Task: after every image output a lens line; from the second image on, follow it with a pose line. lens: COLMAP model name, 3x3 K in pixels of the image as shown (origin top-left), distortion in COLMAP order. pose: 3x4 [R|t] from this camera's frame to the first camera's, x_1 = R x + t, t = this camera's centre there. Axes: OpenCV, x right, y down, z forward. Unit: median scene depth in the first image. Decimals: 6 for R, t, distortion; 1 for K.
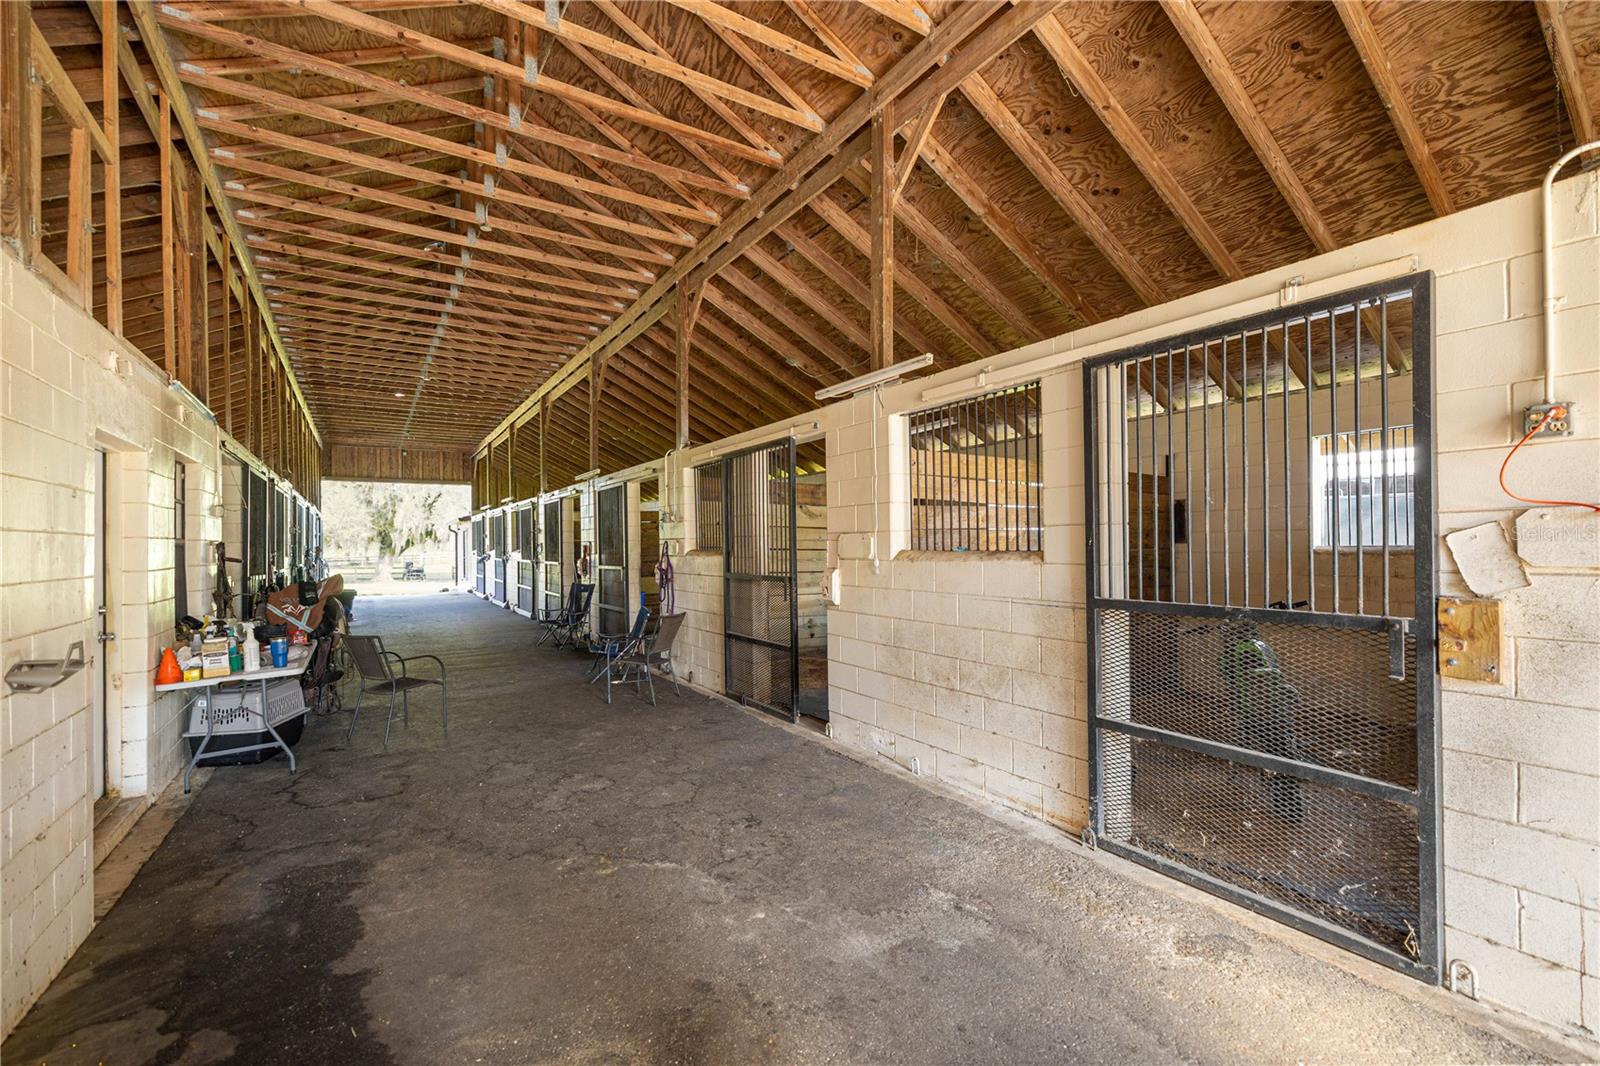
lens RADIAL K [[673.5, 0, 801.0], [0, 673.5, 539.5], [0, 0, 1]] dist [0.005275, 0.000569]
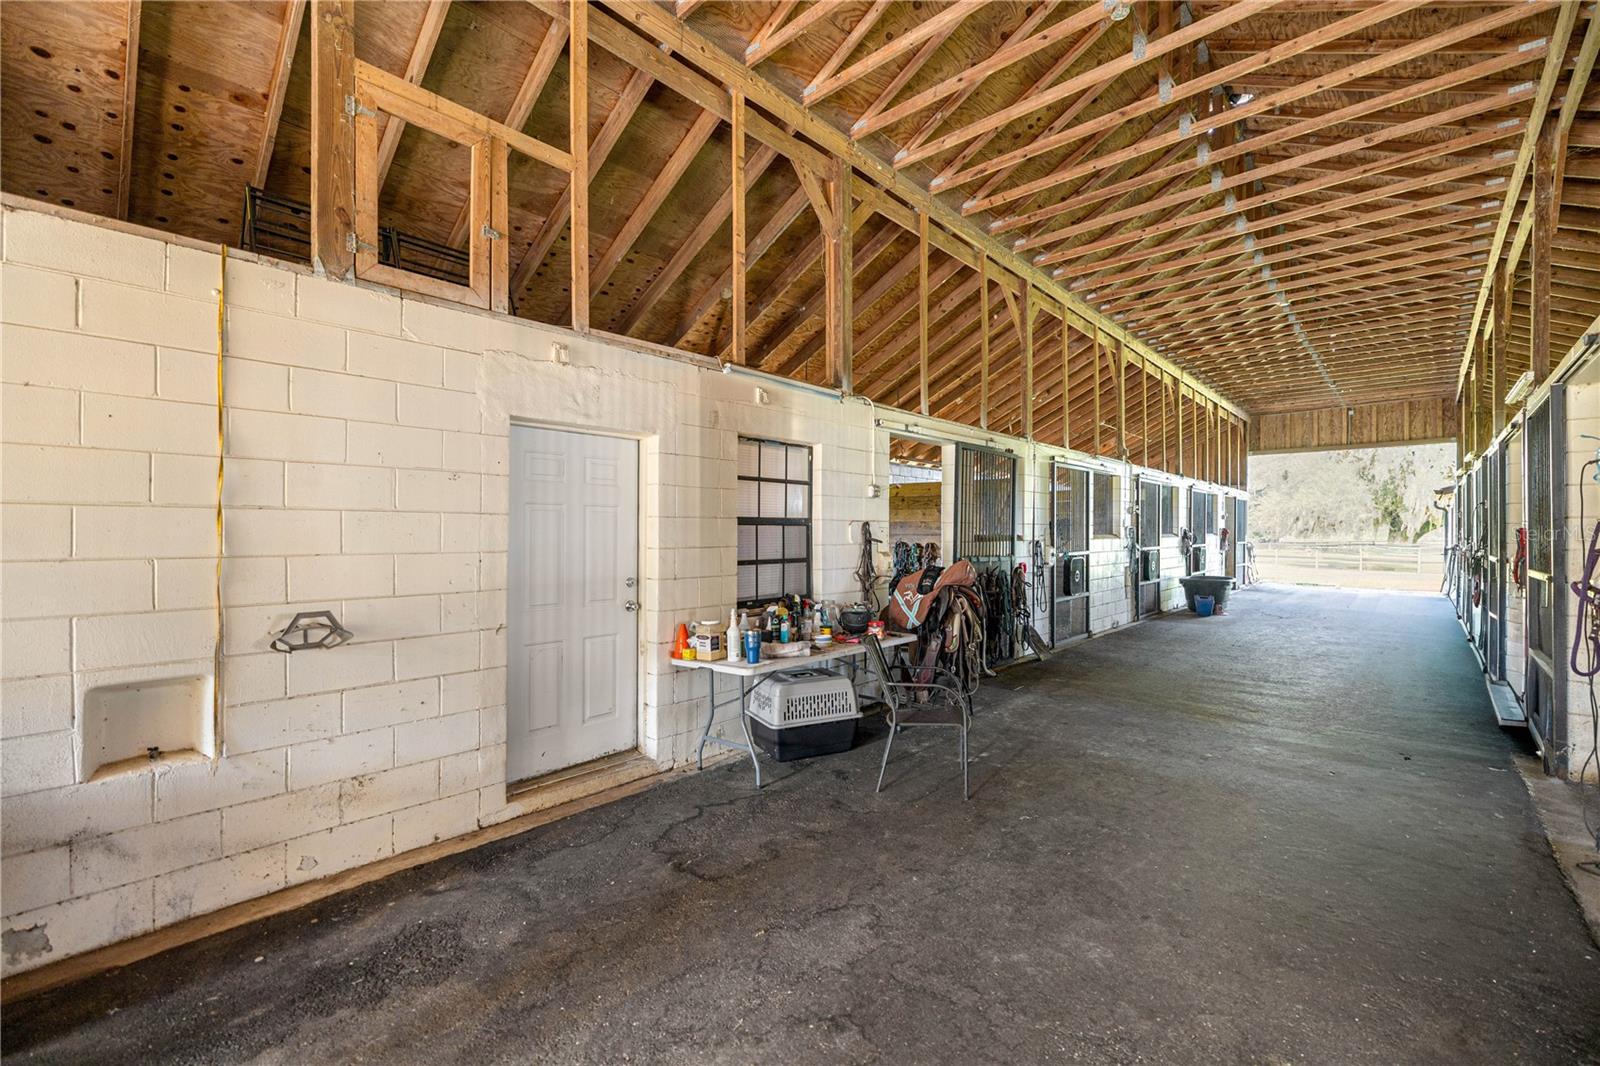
lens RADIAL K [[673.5, 0, 799.7], [0, 673.5, 526.3], [0, 0, 1]] dist [0.005275, 0.000569]
pose [[0.250889, 0.005715, -0.967999, 0.084775], [0.001218, 0.999980, 0.006219, 0.004395], [0.968015, -0.002739, 0.250877, 0.745691]]
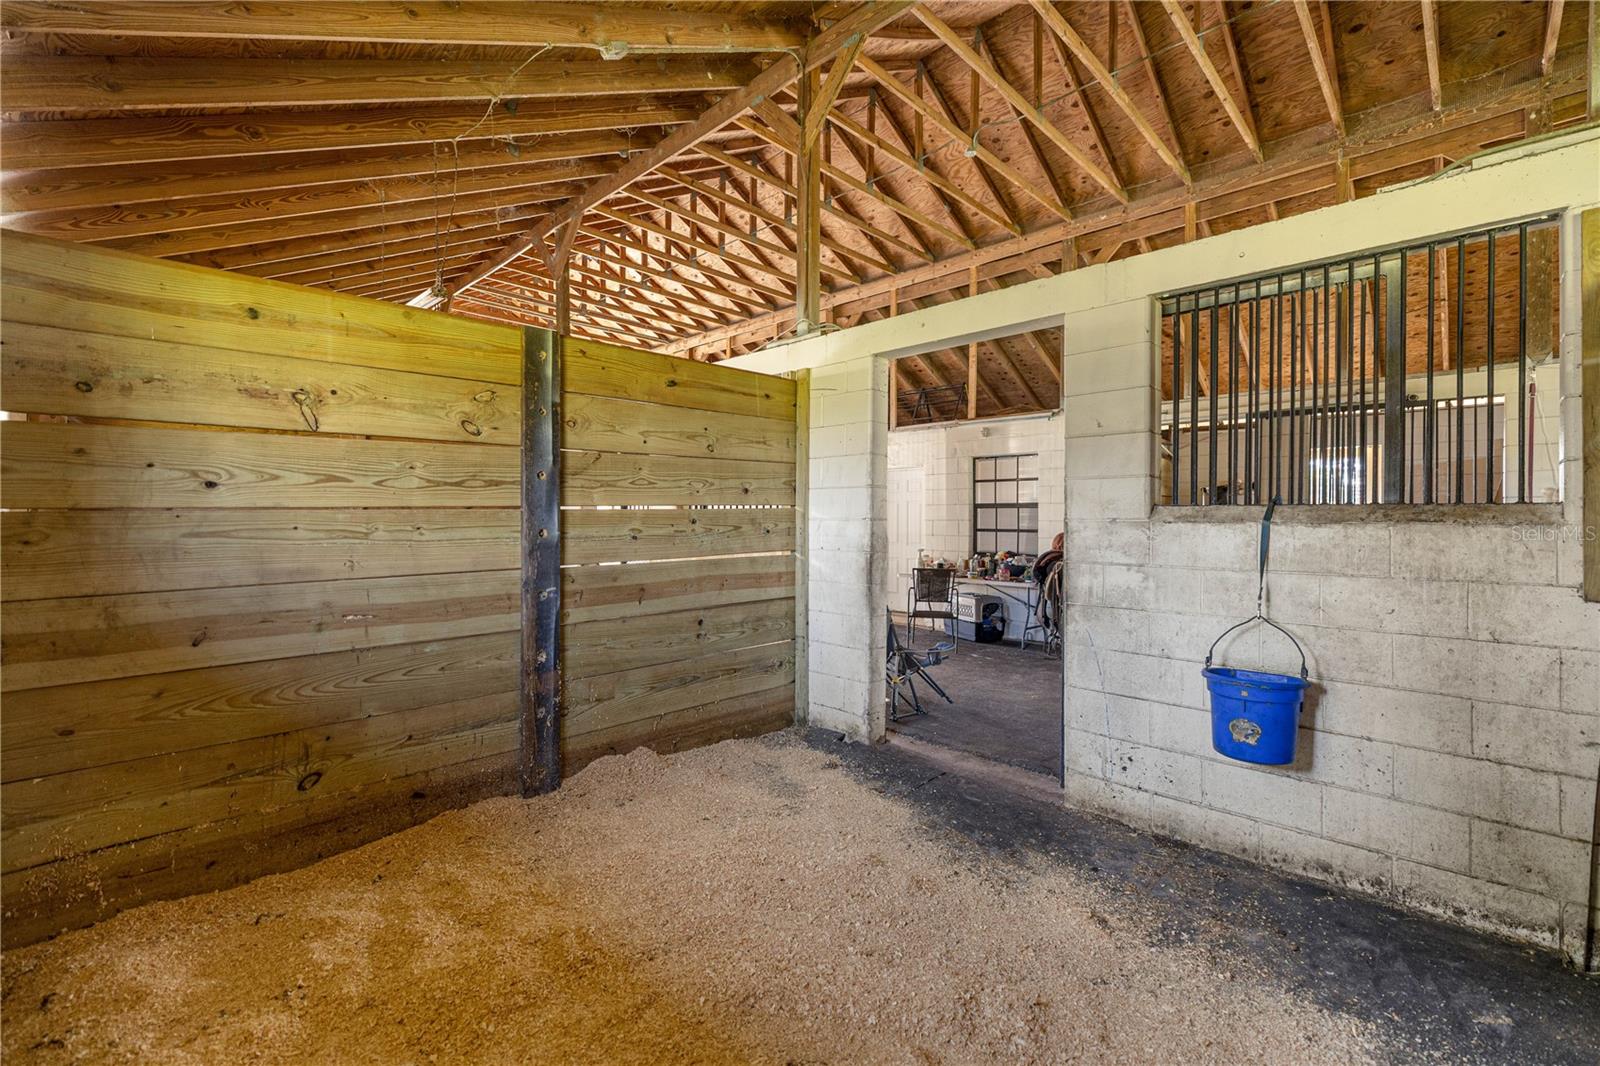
lens RADIAL K [[673.5, 0, 797.8], [0, 673.5, 526.1], [0, 0, 1]] dist [0.005275, 0.000569]
pose [[-0.975581, 0.008719, -0.219468, -0.027699], [0.008119, 0.999960, 0.003637, 0.034189], [0.219491, 0.001766, -0.975613, 2.071489]]
